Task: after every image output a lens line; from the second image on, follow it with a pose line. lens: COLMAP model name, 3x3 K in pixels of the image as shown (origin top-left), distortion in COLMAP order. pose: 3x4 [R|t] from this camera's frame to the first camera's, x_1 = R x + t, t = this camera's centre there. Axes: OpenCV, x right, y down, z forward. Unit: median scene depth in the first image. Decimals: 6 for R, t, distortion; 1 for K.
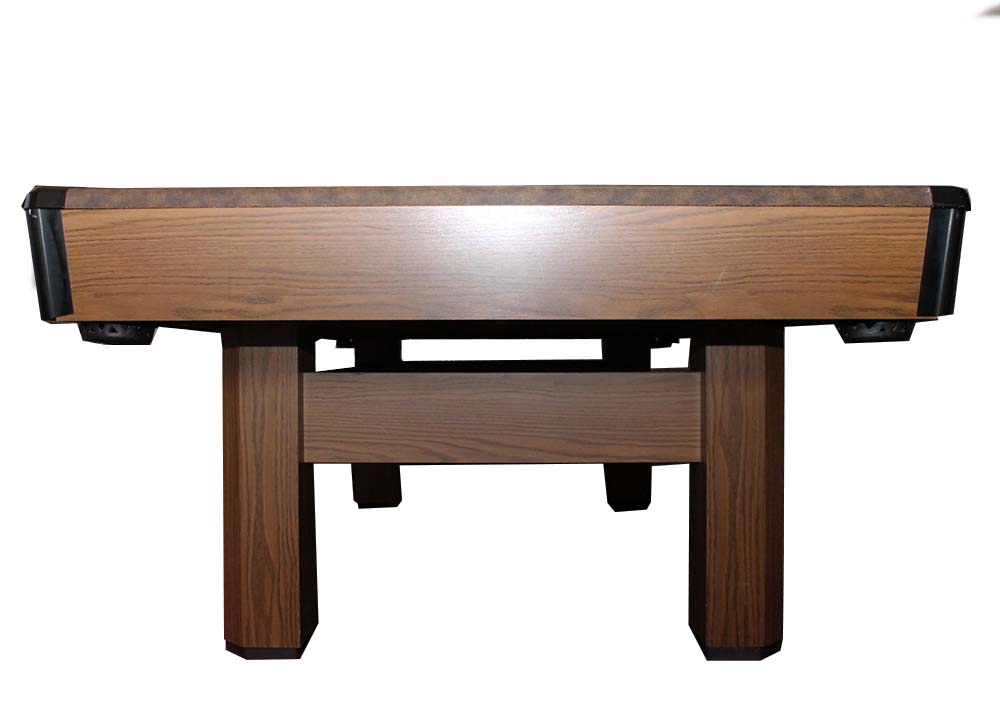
lens RADIAL K [[994.9, 0, 509.1], [0, 994.9, 356.2], [0, 0, 1]] dist [-0.091756, 0.000000]
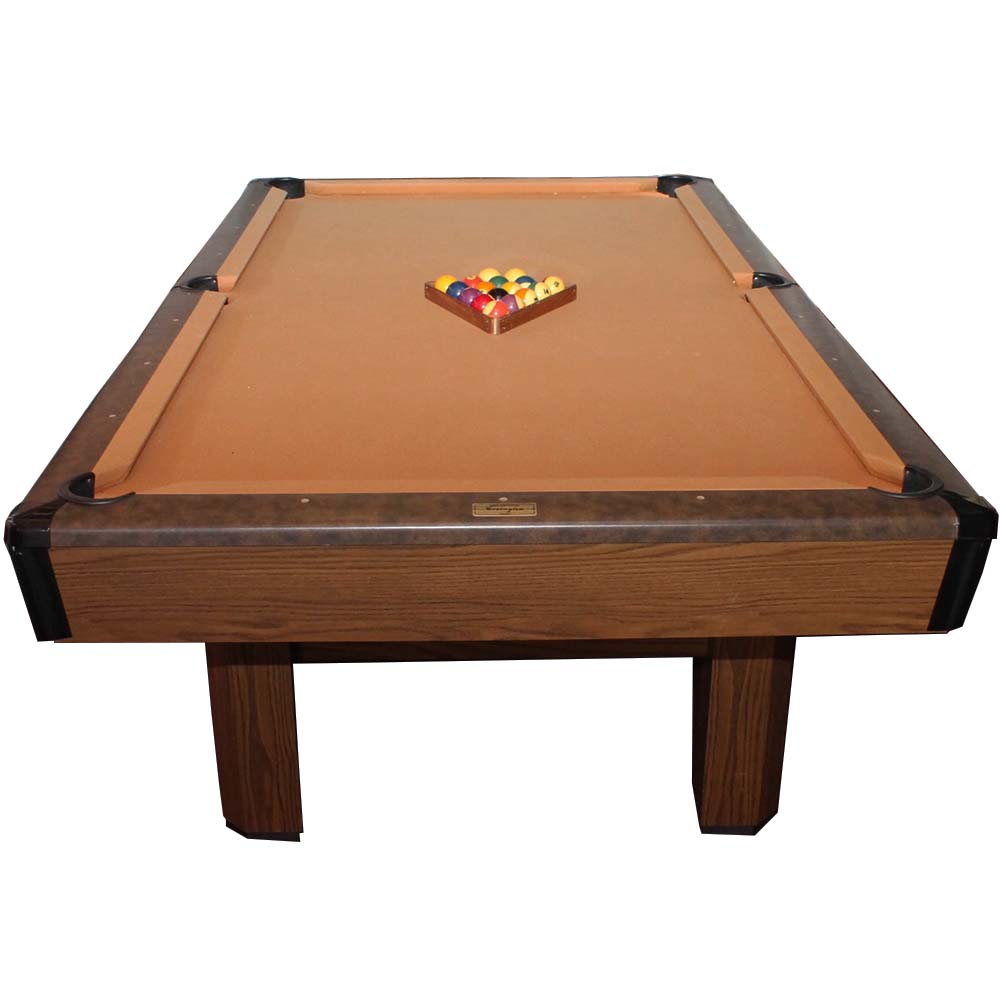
lens RADIAL K [[1389.3, 0, 495.0], [0, 1389.3, 500.2], [0, 0, 1]] dist [-0.113435, 0.000000]
pose [[0.999704, -0.007566, 0.023118, -0.053566], [-0.002145, 0.919265, 0.393634, -0.706527], [-0.024230, -0.393567, 0.918976, -0.217778]]
